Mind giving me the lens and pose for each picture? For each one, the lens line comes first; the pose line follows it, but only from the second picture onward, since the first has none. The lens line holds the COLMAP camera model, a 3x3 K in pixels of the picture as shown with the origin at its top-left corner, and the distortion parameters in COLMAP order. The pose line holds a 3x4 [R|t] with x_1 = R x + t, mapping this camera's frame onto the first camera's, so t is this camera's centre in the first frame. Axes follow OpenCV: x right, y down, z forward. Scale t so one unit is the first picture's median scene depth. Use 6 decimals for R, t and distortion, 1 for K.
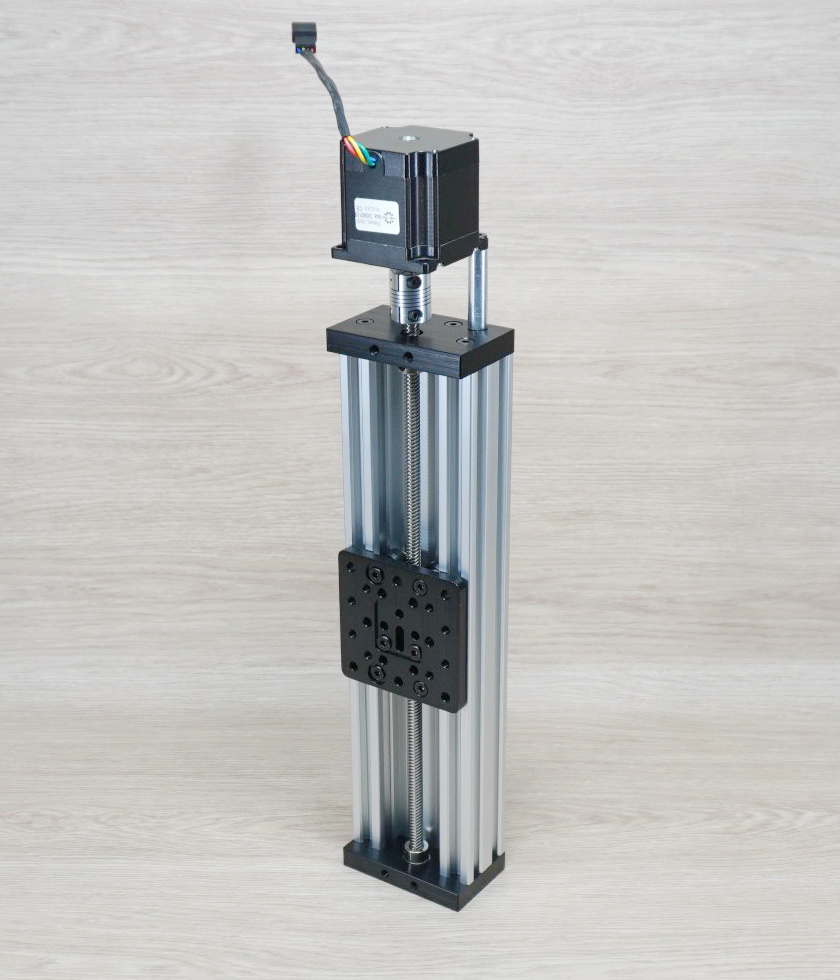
lens RADIAL K [[1608.6, 0, 389.2], [0, 1608.6, 566.4], [0, 0, 1]] dist [-0.054500, 0.000000]
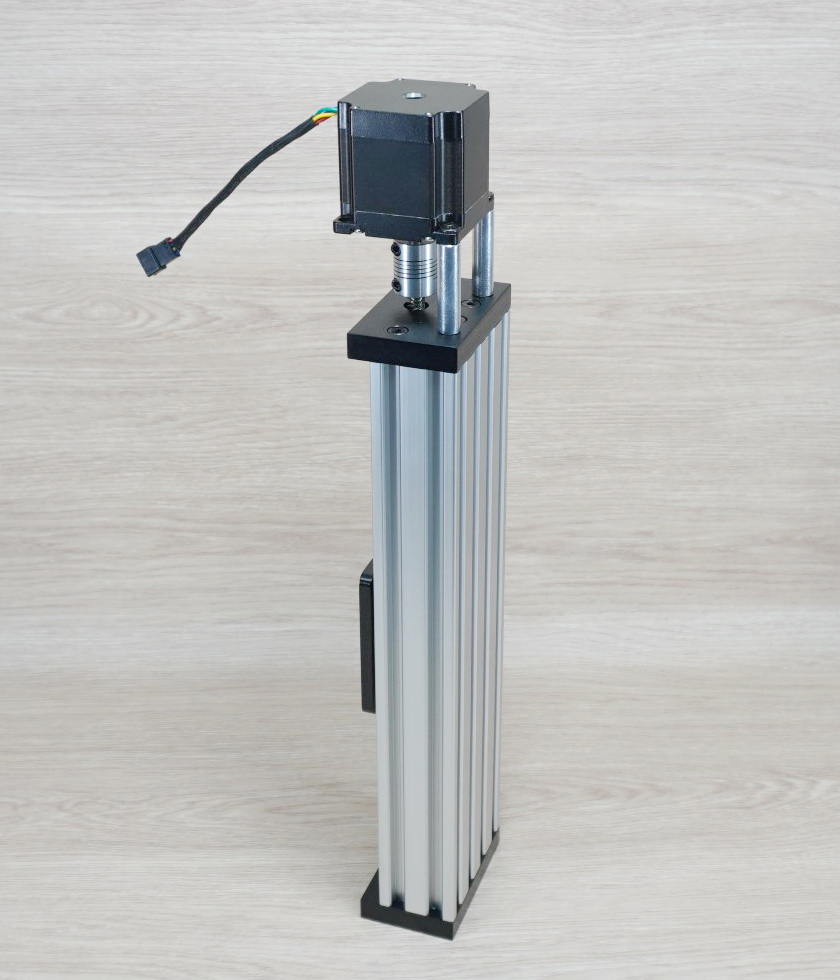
lens RADIAL K [[1608.6, 0, 410.6], [0, 1608.6, 406.9], [0, 0, 1]] dist [-0.054500, 0.000000]
pose [[0.998545, -0.012527, 0.052445, -0.026106], [0.012982, 0.999881, -0.008342, -0.059045], [-0.052334, 0.009011, 0.998589, 0.068053]]
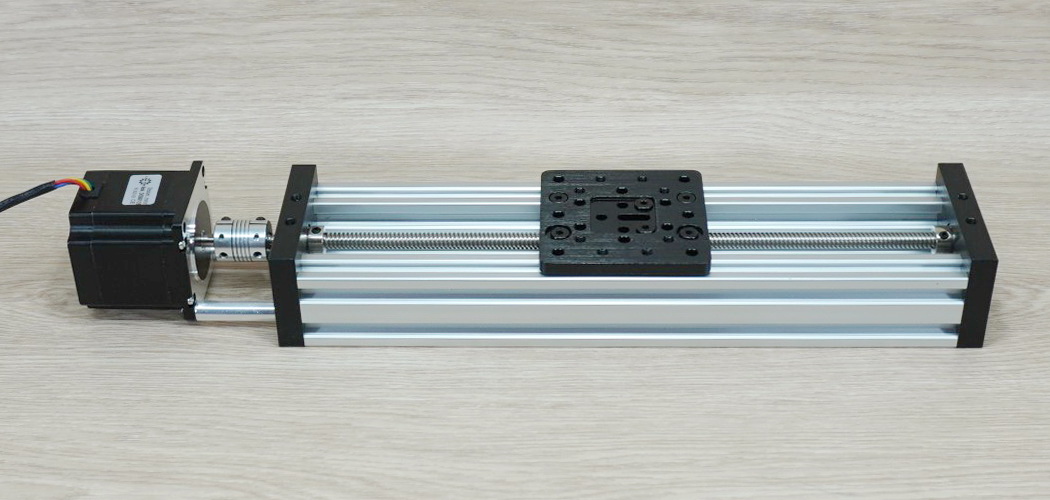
lens RADIAL K [[1609.3, 0, 505.6], [0, 1609.3, 262.6], [0, 0, 1]] dist [-0.048060, 0.000000]
pose [[0.999939, -0.001429, -0.010997, 0.002983], [0.003414, 0.983165, 0.182690, -0.004157], [0.010550, -0.182716, 0.983109, 0.215057]]
